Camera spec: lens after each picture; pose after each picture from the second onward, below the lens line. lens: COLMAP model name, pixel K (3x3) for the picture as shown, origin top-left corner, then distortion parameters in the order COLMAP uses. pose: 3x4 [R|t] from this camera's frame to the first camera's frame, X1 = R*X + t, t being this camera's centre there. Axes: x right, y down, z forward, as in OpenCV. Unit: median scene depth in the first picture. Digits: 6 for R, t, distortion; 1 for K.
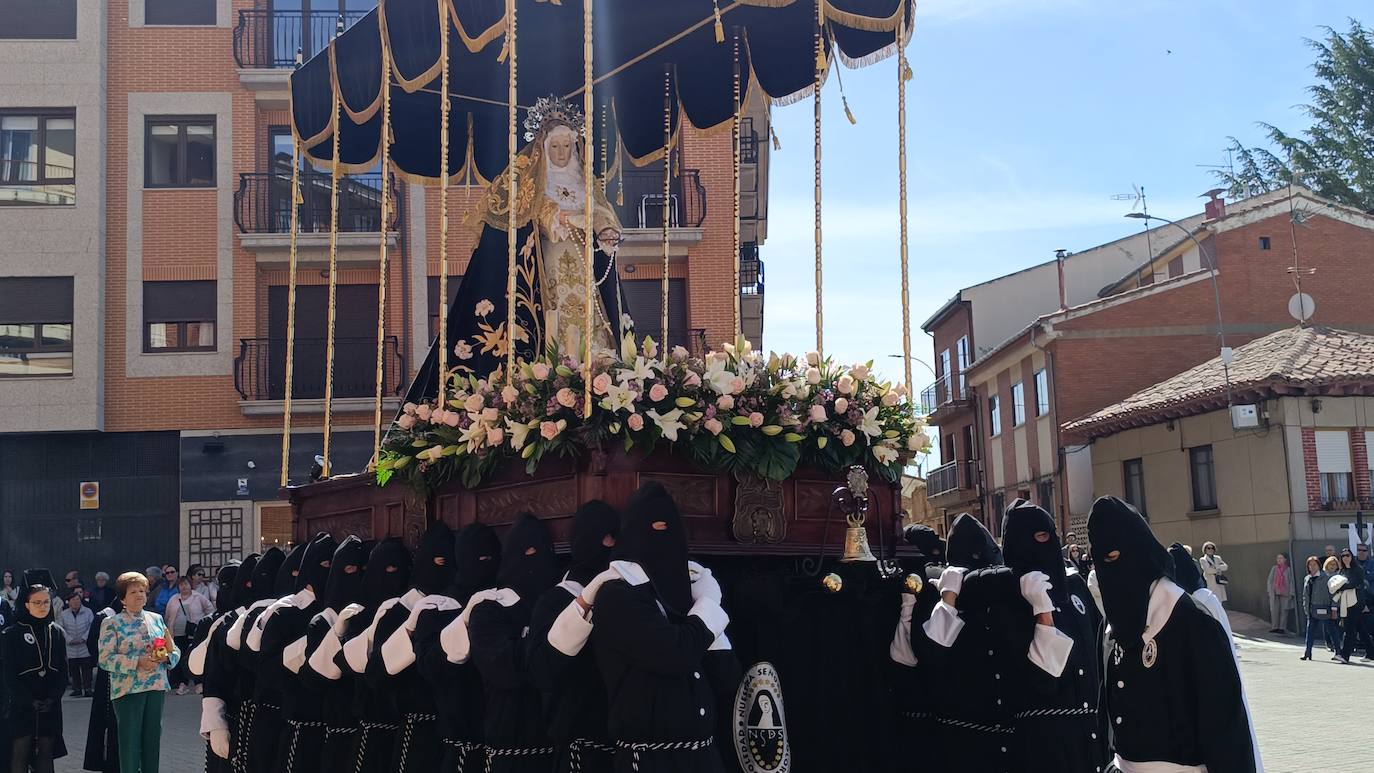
lens RADIAL K [[1657.3, 0, 689.2], [0, 1657.3, 360.0], [0, 0, 1]] dist [0.038281, -0.059909]
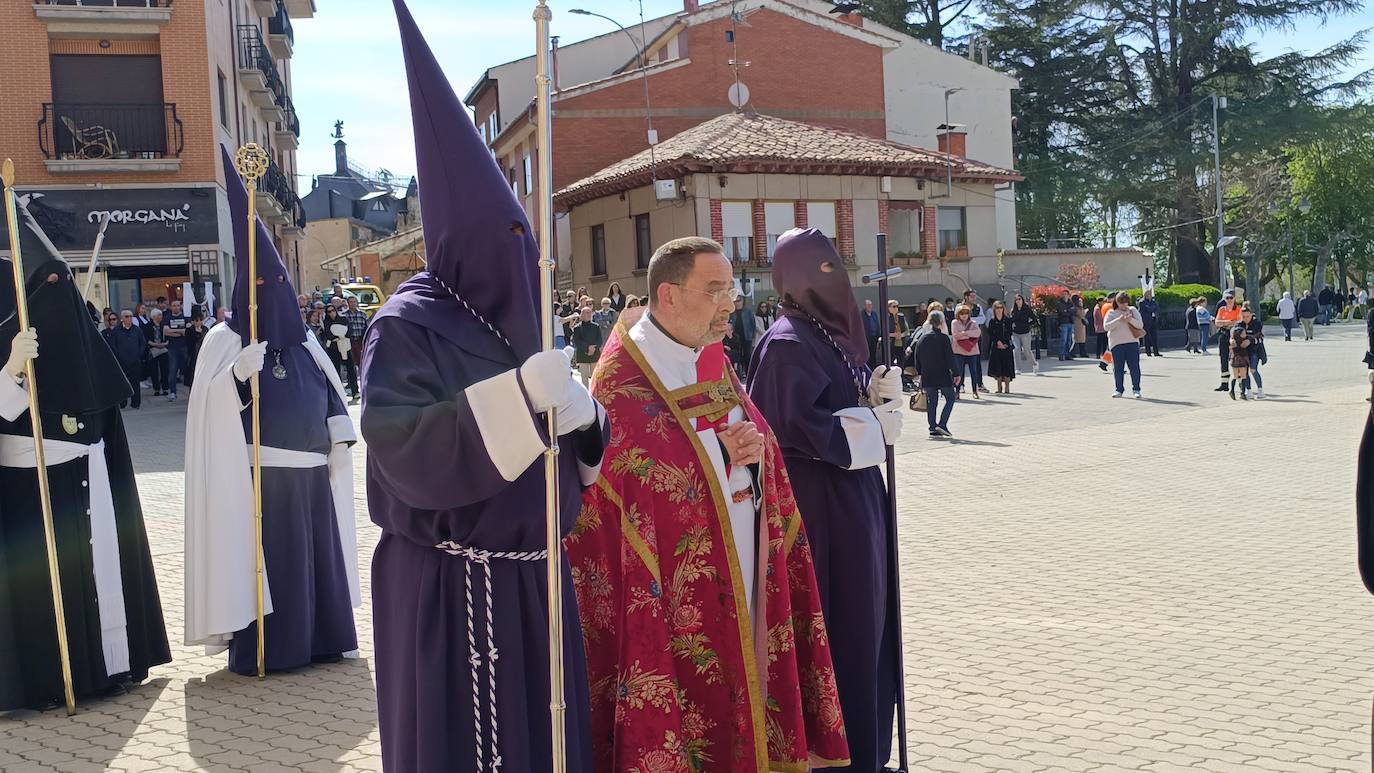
lens RADIAL K [[1547.6, 0, 681.9], [0, 1547.6, 385.0], [0, 0, 1]] dist [0.100549, -0.258022]
pose [[0.975244, -0.017927, 0.220403, 0.097029], [-0.018414, 0.986663, 0.161732, -0.007446], [-0.220363, -0.161786, 0.961907, -0.090887]]
